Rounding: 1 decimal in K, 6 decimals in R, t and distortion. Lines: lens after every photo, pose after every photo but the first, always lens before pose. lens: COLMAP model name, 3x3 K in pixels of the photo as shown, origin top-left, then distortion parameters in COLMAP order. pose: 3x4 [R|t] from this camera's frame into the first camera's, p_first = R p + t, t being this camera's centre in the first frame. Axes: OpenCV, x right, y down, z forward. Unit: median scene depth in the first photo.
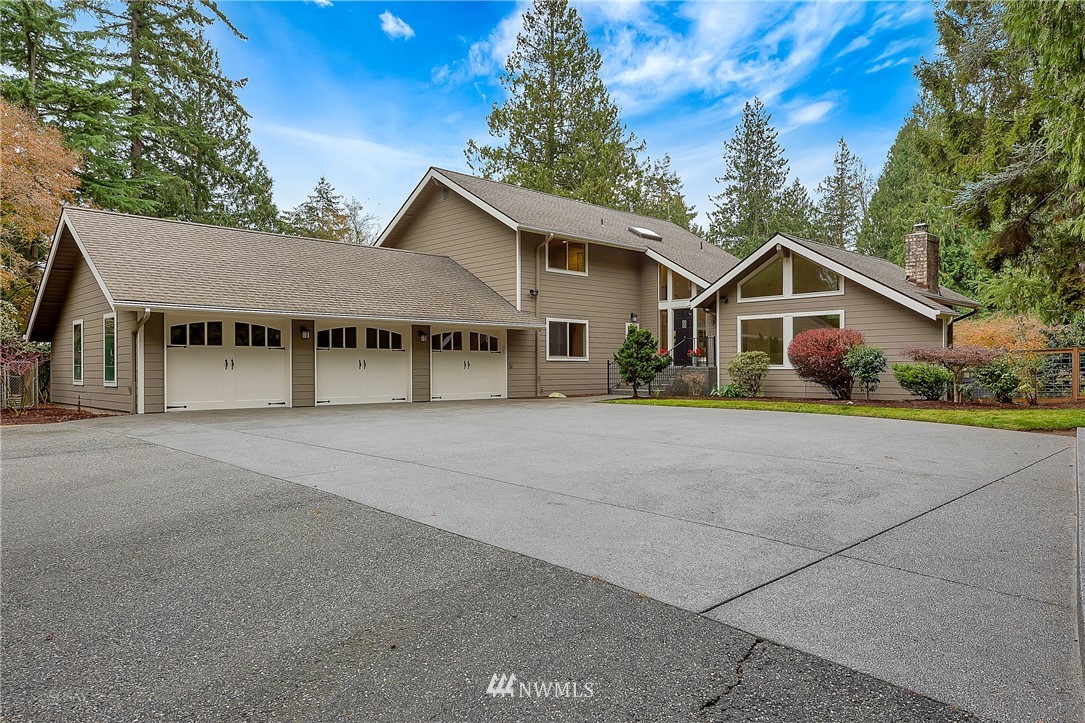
lens RADIAL K [[724.7, 0, 543.3], [0, 724.7, 362.0], [0, 0, 1]] dist [0.003814, -0.000634]
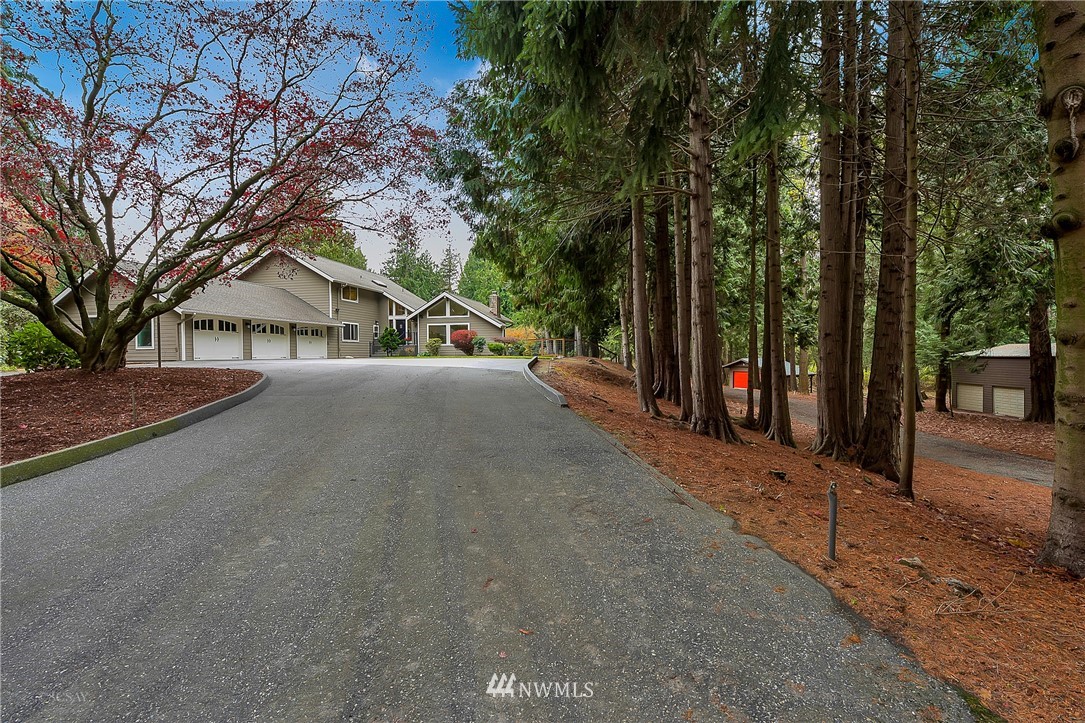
lens RADIAL K [[477.8, 0, 542.9], [0, 477.8, 359.1], [0, 0, 1]] dist [-0.010472, 0.000107]
pose [[0.823660, -0.009652, 0.567001, -0.316751], [0.001368, 0.999886, 0.015034, 0.030847], [-0.567082, -0.011607, 0.823580, -0.524534]]
